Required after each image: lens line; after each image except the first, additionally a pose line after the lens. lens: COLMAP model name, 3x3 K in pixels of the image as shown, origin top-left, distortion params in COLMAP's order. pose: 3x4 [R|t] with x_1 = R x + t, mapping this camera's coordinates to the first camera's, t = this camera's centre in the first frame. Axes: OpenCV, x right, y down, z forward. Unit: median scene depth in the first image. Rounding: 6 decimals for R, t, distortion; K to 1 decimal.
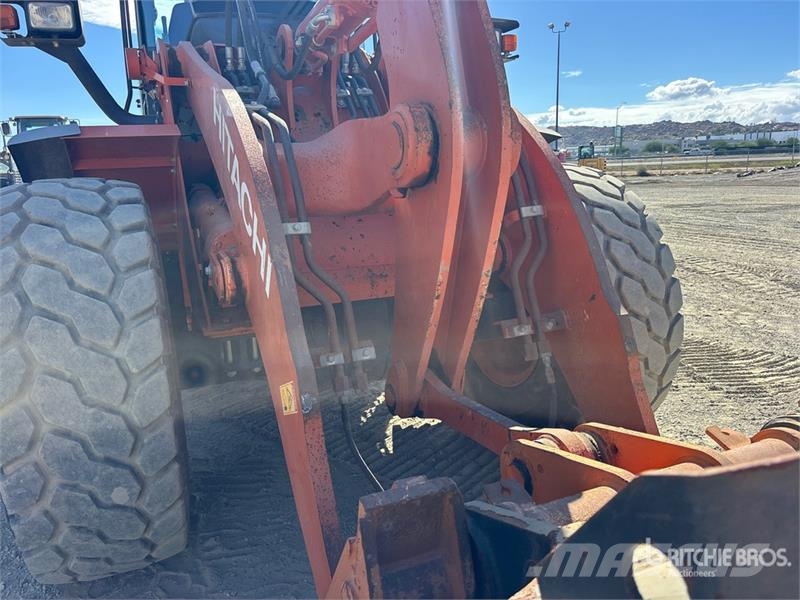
lens RADIAL K [[623.9, 0, 400.0], [0, 623.9, 300.0], [0, 0, 1]] dist [0.089318, -0.110208]
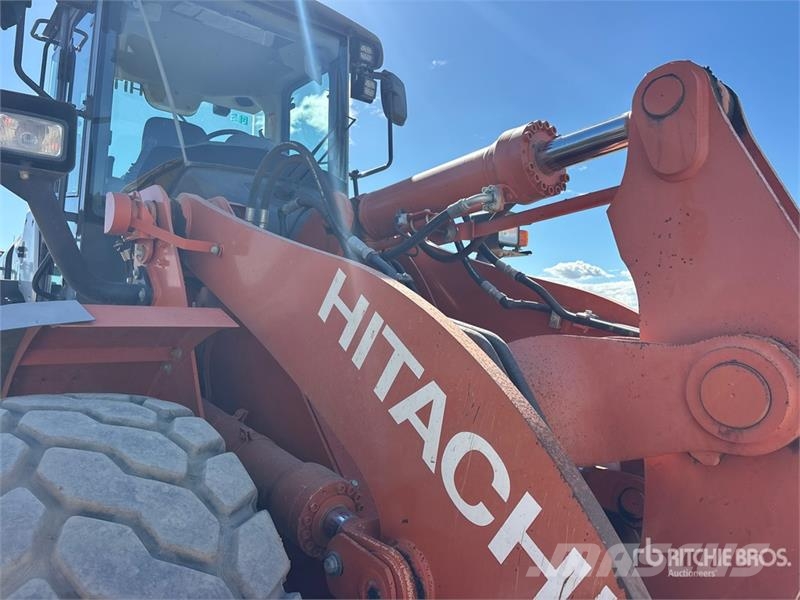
lens RADIAL K [[623.9, 0, 400.0], [0, 623.9, 300.0], [0, 0, 1]] dist [0.089318, -0.110208]
pose [[0.951623, 0.078762, 0.297002, -0.467740], [0.000647, 0.966073, -0.258267, -0.143795], [-0.307267, 0.245965, 0.919287, 0.410109]]
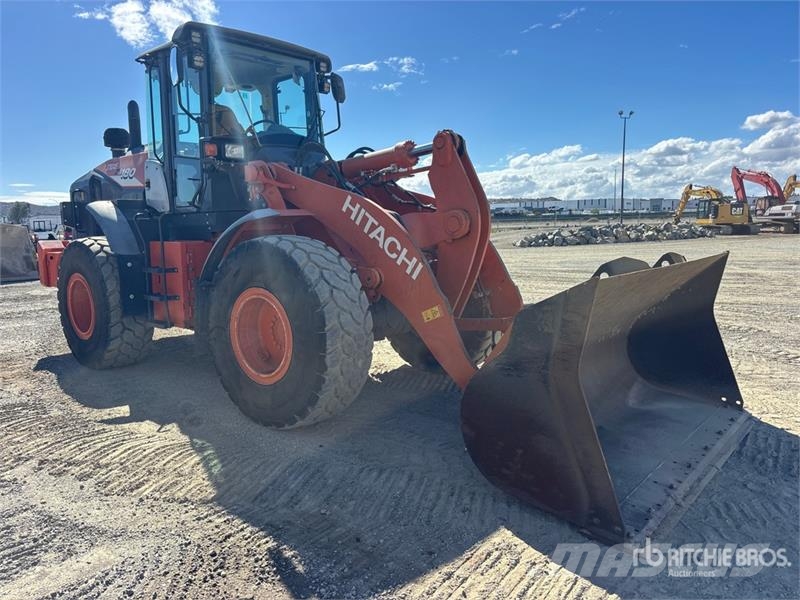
lens RADIAL K [[623.9, 0, 400.0], [0, 623.9, 300.0], [0, 0, 1]] dist [0.089318, -0.110208]
pose [[0.900952, -0.037603, 0.432287, -1.200816], [0.081161, 0.993260, -0.082752, 0.247524], [-0.426261, 0.109640, 0.897931, -1.108656]]
